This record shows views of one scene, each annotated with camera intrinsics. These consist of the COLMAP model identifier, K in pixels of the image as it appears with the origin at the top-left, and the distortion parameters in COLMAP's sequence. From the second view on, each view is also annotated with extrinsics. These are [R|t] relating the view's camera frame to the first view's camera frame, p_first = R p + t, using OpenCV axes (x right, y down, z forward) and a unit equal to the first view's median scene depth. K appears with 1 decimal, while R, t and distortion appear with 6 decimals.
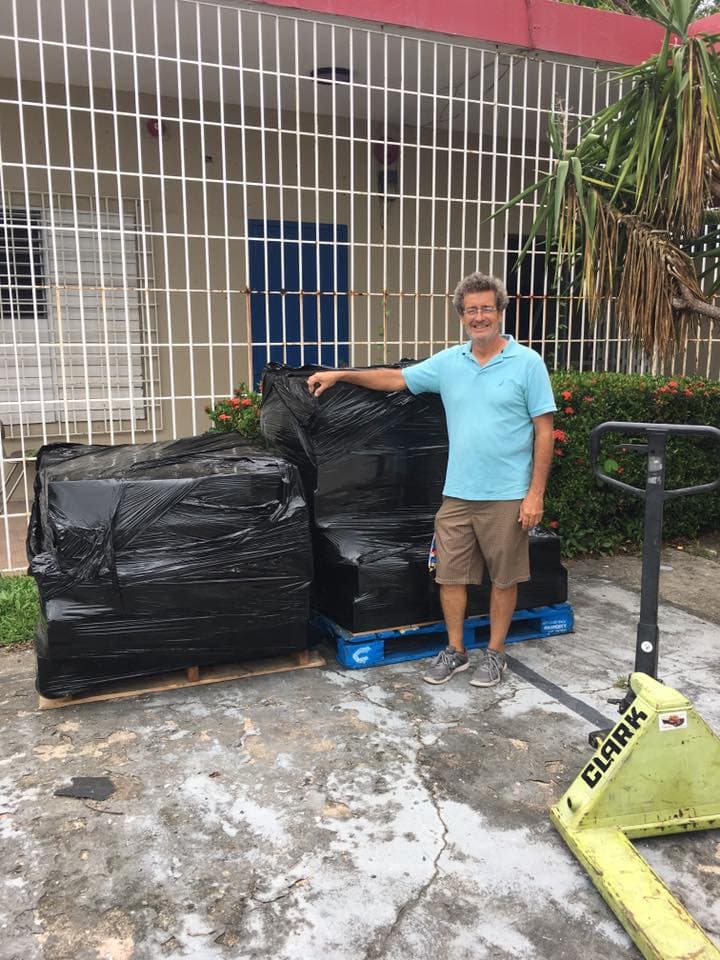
lens RADIAL K [[822.2, 0, 361.8], [0, 822.2, 477.1], [0, 0, 1]] dist [0.034581, -0.016427]
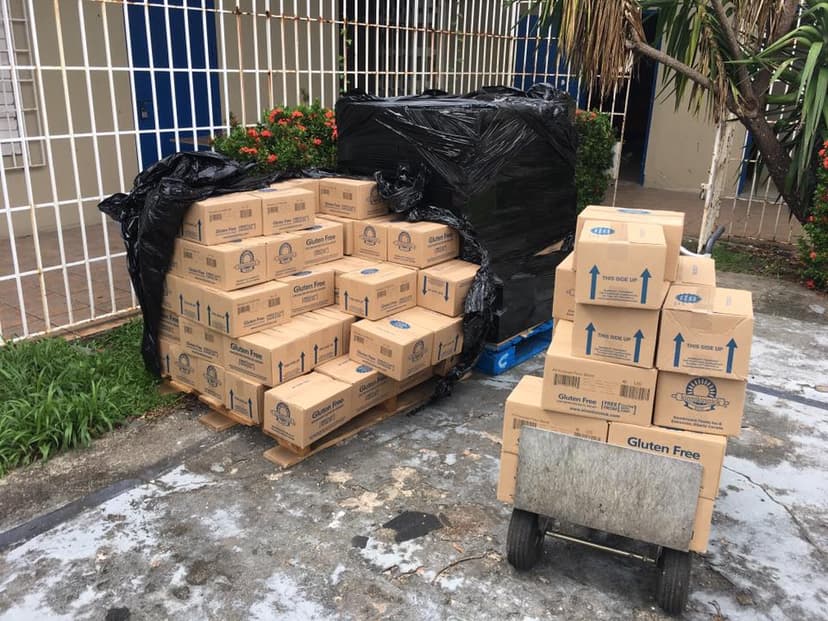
lens RADIAL K [[709.1, 0, 413.1], [0, 709.1, 313.8], [0, 0, 1]] dist [0.034581, -0.016427]
pose [[0.879646, -0.134286, 0.456278, -0.598505], [0.057898, 0.982414, 0.177512, -0.031747], [-0.472091, -0.129731, 0.871952, 0.233374]]
